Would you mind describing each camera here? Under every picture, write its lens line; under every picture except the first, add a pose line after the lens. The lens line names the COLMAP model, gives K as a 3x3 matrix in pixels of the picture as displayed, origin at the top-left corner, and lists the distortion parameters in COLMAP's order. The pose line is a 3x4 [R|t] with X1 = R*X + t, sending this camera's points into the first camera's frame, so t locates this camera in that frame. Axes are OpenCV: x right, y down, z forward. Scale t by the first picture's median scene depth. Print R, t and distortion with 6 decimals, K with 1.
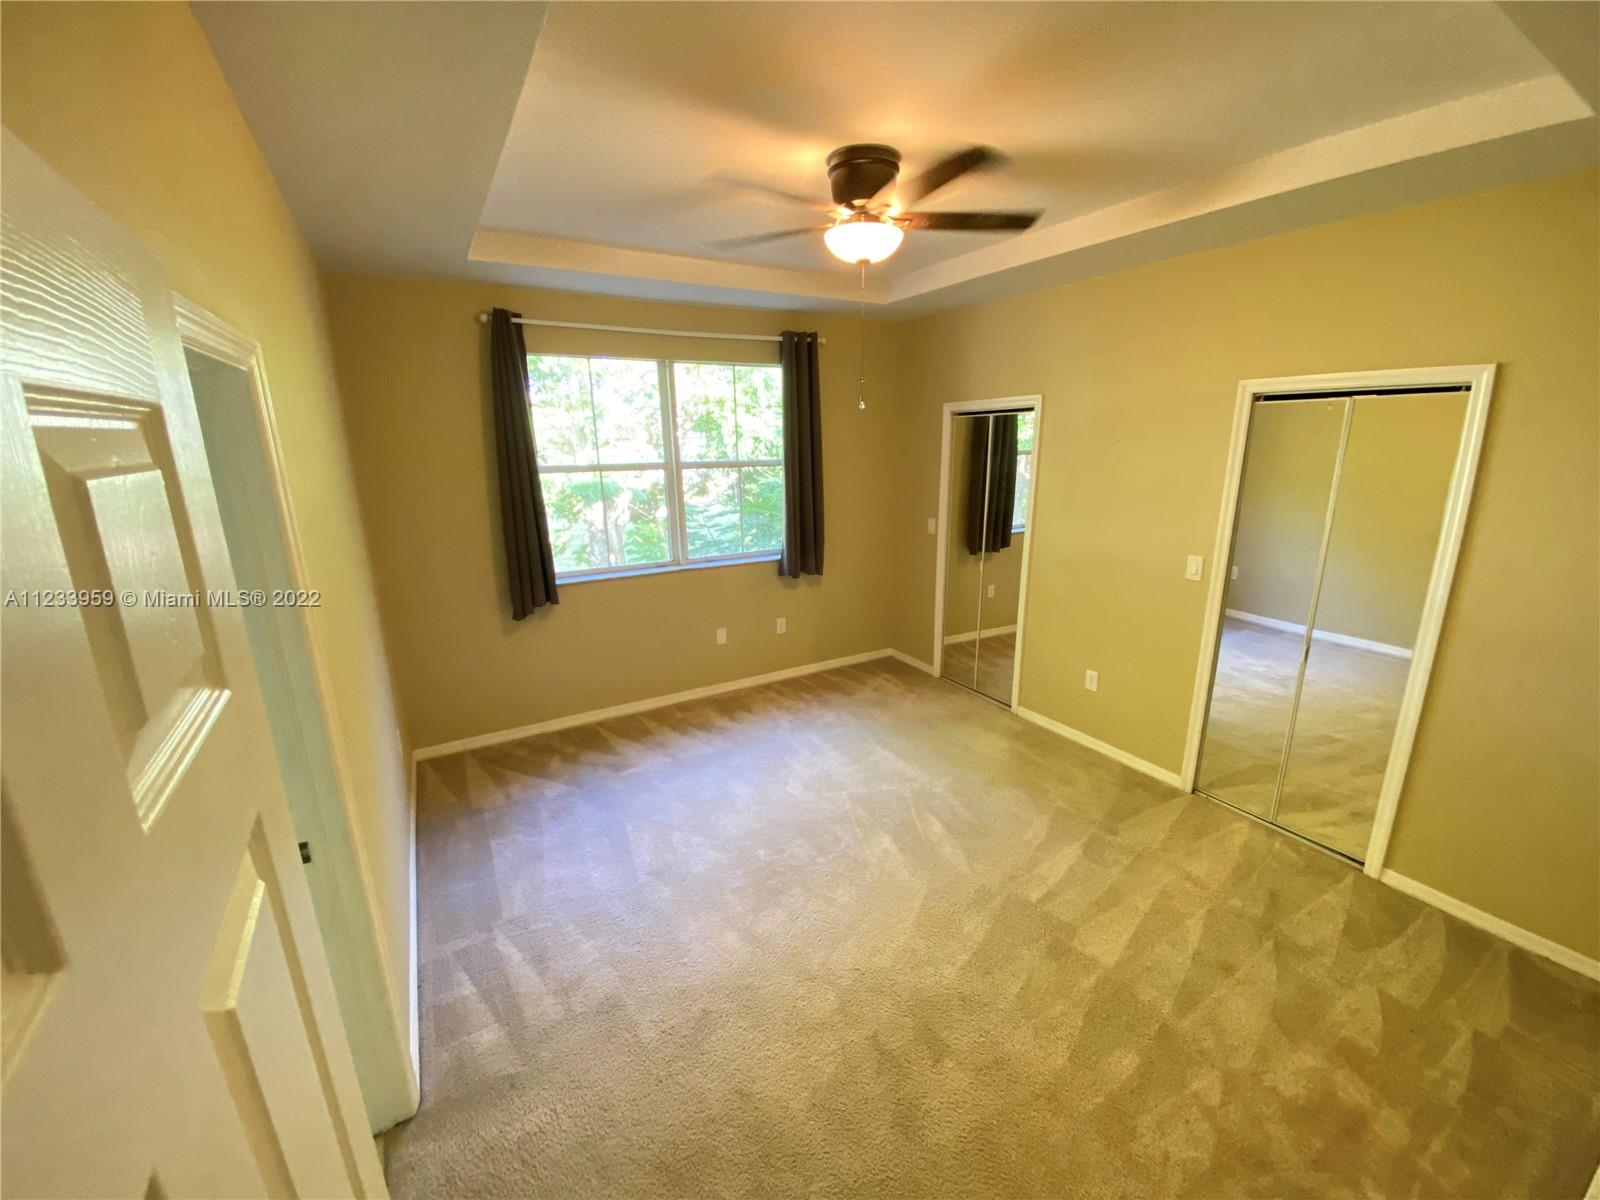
lens RADIAL K [[663.5, 0, 800.0], [0, 663.5, 600.0], [0, 0, 1]] dist [-0.001593, -0.000190]
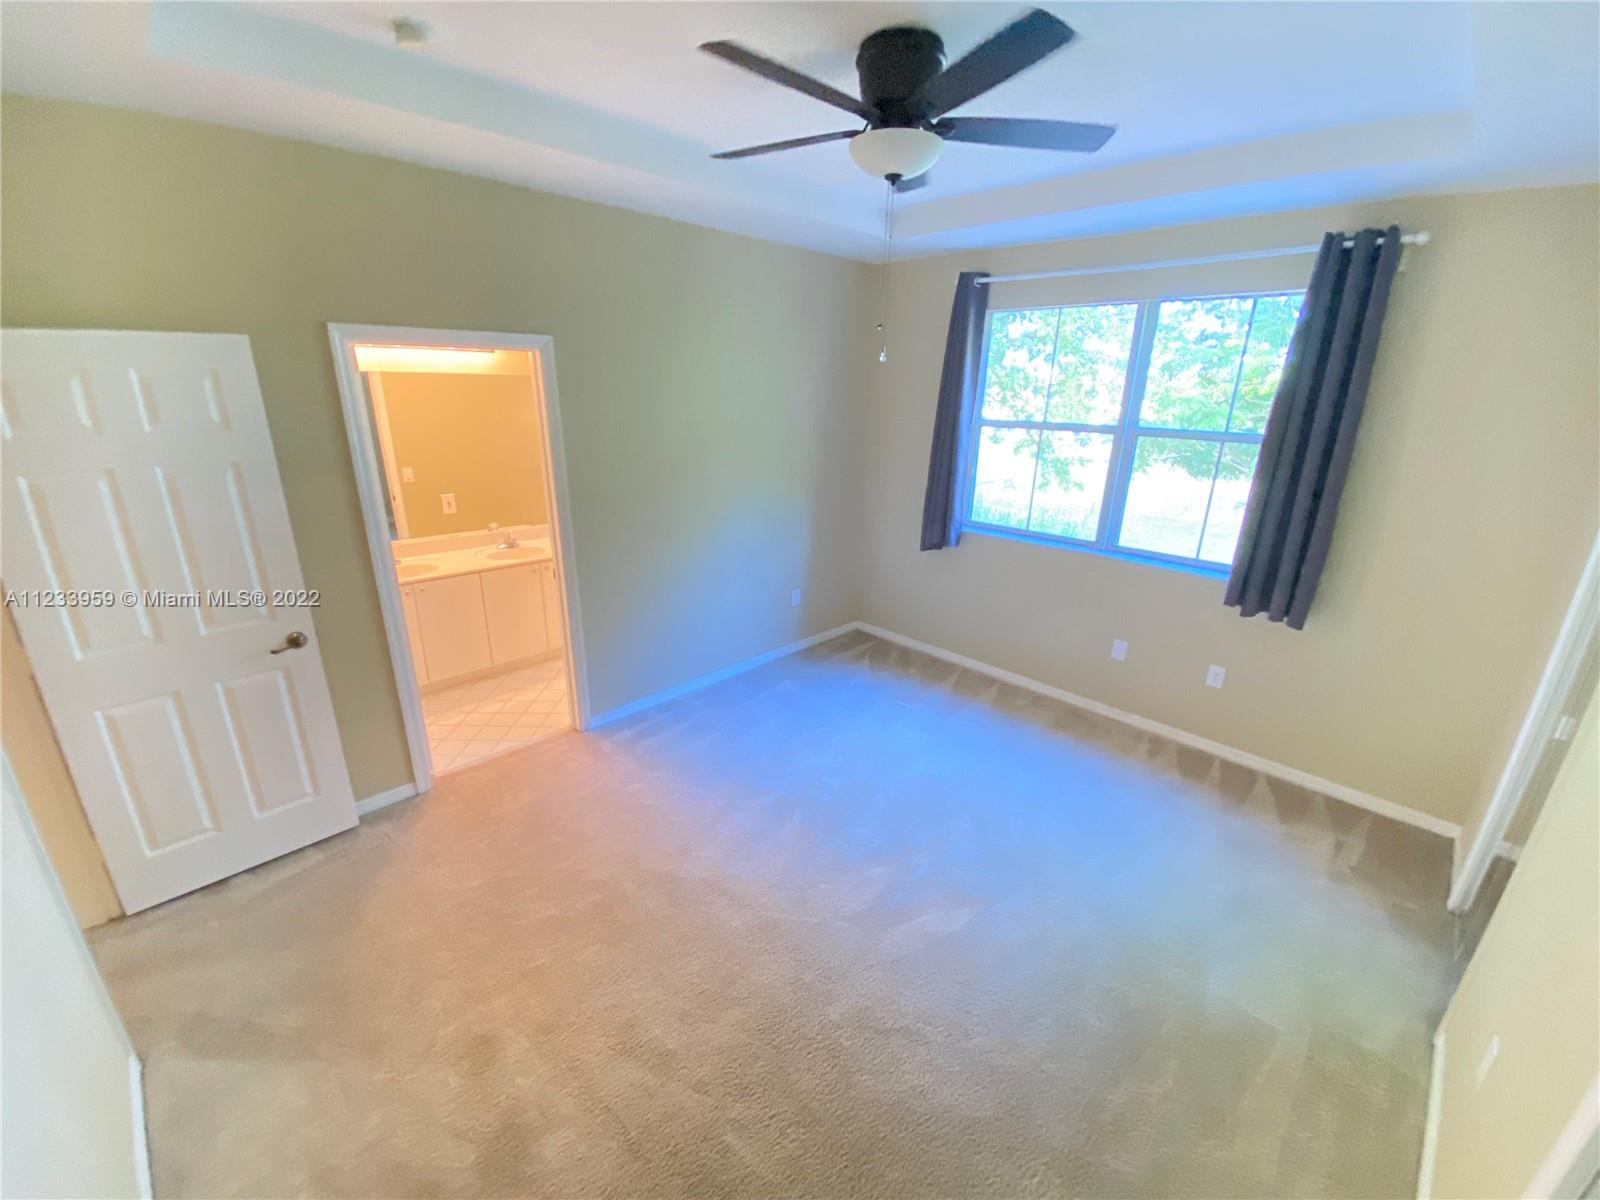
lens RADIAL K [[663.5, 0, 800.0], [0, 663.5, 600.0], [0, 0, 1]] dist [-0.001593, -0.000190]
pose [[0.232399, 0.321611, -0.917909, 0.549369], [-0.266071, 0.928771, 0.258052, -0.114019], [0.935520, 0.184258, 0.301417, 0.407739]]
